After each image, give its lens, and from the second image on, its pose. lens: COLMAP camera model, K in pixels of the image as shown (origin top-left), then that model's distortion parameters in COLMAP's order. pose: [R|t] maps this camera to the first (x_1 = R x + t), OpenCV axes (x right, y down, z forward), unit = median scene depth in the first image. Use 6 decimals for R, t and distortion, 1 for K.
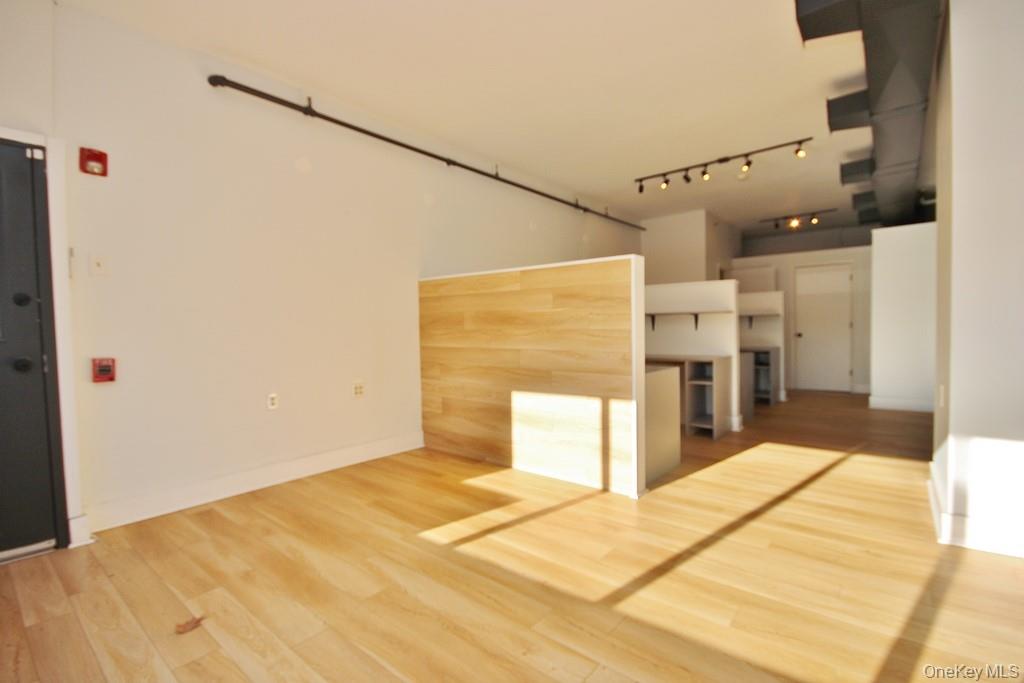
lens RADIAL K [[465.0, 0, 509.7], [0, 465.0, 343.5], [0, 0, 1]] dist [0.002636, -0.010651]
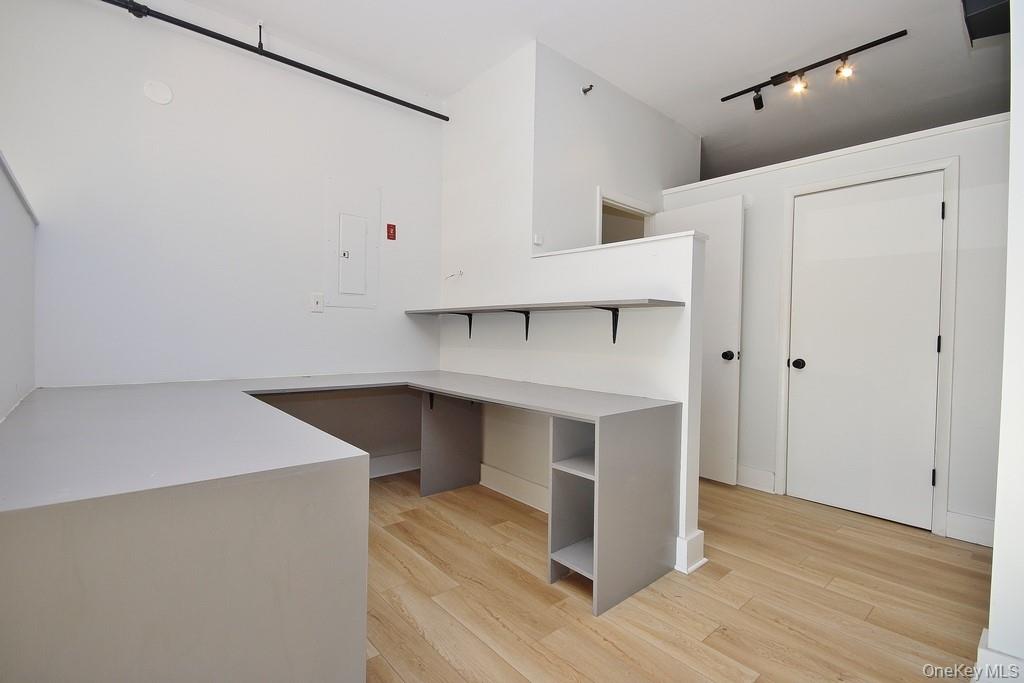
lens RADIAL K [[479.1, 0, 535.3], [0, 479.1, 337.7], [0, 0, 1]] dist [0.036409, 0.000059]
pose [[0.990683, 0.048868, -0.127118, 0.383169], [-0.051793, 0.998461, -0.019810, -0.025861], [0.125955, 0.026209, 0.991690, 0.479226]]
